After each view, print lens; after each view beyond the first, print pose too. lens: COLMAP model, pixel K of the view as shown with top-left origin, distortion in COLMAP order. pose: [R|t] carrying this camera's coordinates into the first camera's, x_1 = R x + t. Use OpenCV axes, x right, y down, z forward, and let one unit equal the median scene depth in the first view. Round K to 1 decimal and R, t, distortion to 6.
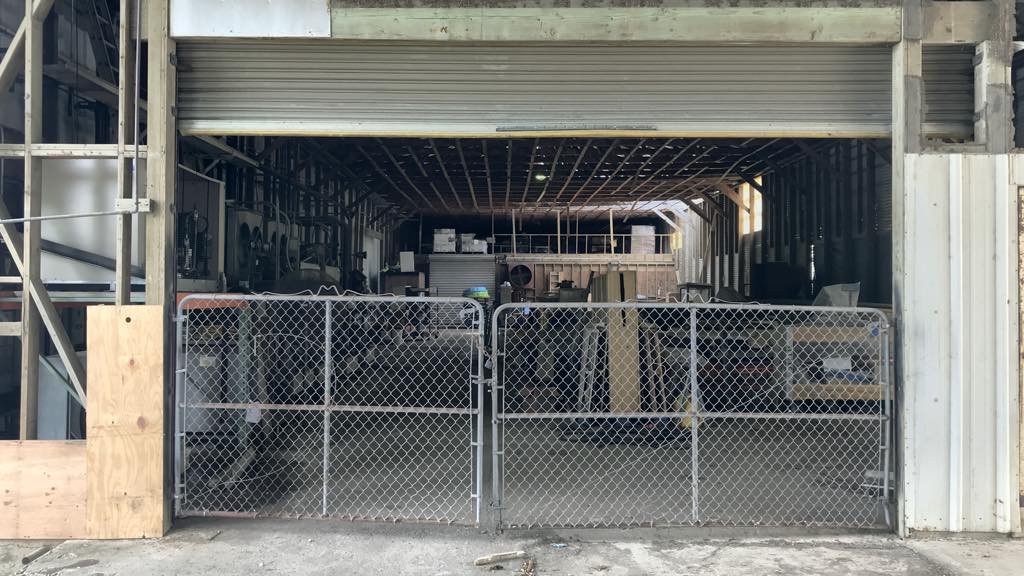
lens RADIAL K [[850.8, 0, 506.2], [0, 850.8, 285.0], [0, 0, 1]] dist [0.025103, -0.006005]
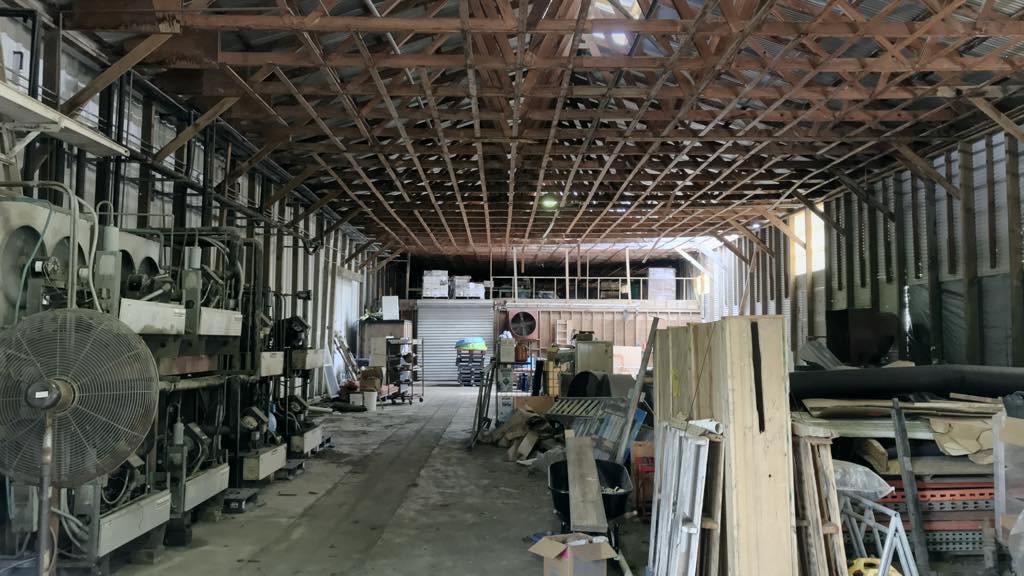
lens RADIAL K [[850.8, 0, 506.2], [0, 850.8, 285.0], [0, 0, 1]] dist [0.025103, -0.006005]
pose [[0.999995, 0.002854, 0.001252, -0.001351], [-0.002778, 0.998351, -0.057337, -0.001556], [-0.001413, 0.057333, 0.998354, 0.141441]]
